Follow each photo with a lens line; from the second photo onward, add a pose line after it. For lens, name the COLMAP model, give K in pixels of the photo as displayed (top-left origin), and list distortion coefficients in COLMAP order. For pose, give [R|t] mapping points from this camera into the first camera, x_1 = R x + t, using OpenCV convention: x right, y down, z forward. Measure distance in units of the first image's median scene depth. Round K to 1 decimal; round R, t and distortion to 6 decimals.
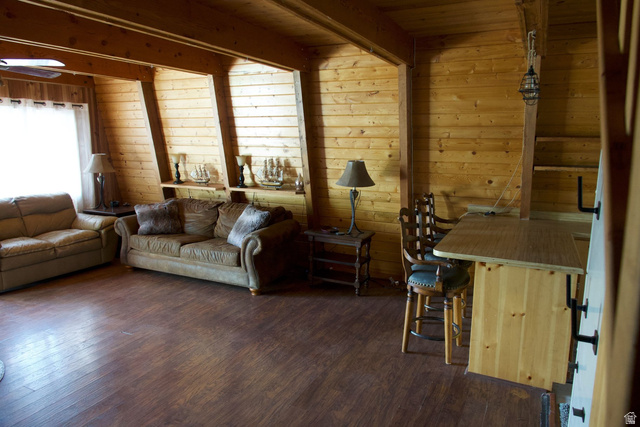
lens RADIAL K [[444.3, 0, 321.0], [0, 444.3, 209.8], [0, 0, 1]] dist [0.000794, -0.006648]
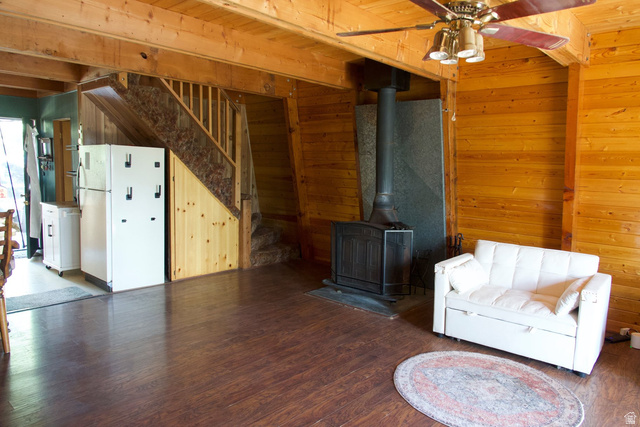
lens RADIAL K [[444.3, 0, 324.1], [0, 444.3, 214.3], [0, 0, 1]] dist [0.000794, -0.006648]
pose [[-0.960000, -0.064462, 0.272478, -0.523791], [0.010078, 0.964553, 0.263698, -0.157079], [-0.279817, 0.255896, -0.925321, 1.191482]]
